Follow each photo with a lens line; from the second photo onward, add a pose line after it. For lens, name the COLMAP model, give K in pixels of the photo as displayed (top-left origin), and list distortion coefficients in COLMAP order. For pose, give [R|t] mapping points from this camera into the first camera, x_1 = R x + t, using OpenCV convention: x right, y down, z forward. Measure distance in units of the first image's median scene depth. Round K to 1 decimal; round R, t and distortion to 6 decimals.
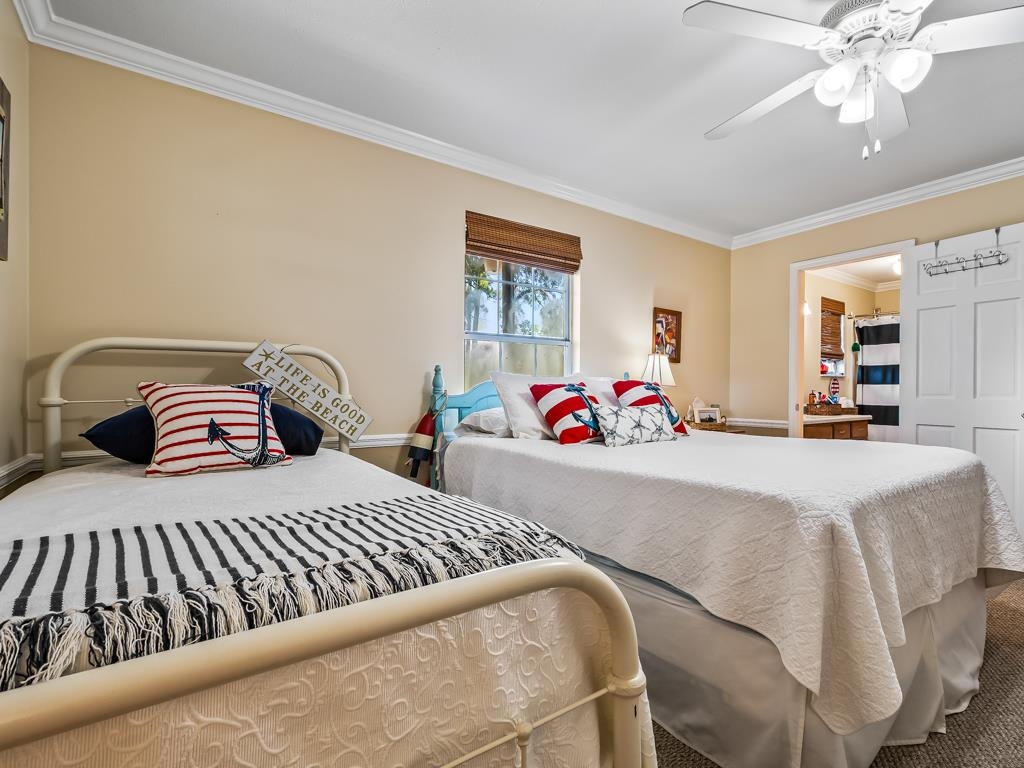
lens RADIAL K [[500.0, 0, 518.2], [0, 500.0, 391.5], [0, 0, 1]] dist [0.000824, -0.000011]
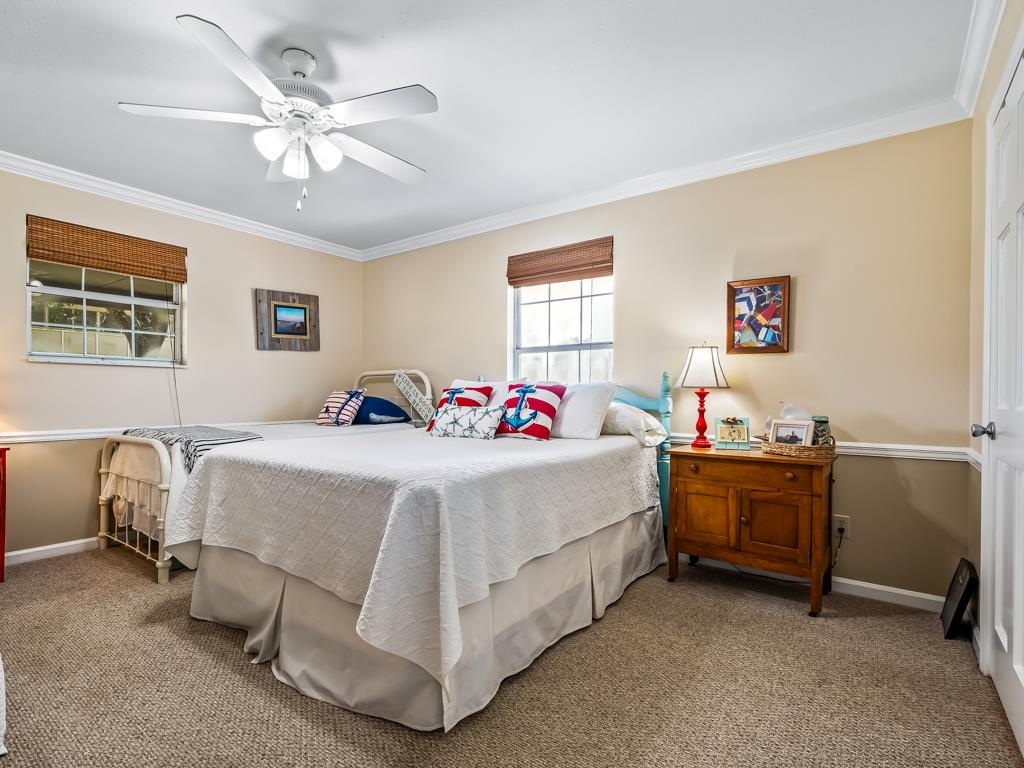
lens RADIAL K [[500.0, 0, 518.2], [0, 500.0, 391.5], [0, 0, 1]] dist [0.000824, -0.000011]
pose [[0.314712, -0.003967, -0.949179, 0.994078], [-0.002210, 0.999985, -0.004912, -0.000797], [0.949184, 0.003644, 0.314699, 0.524806]]
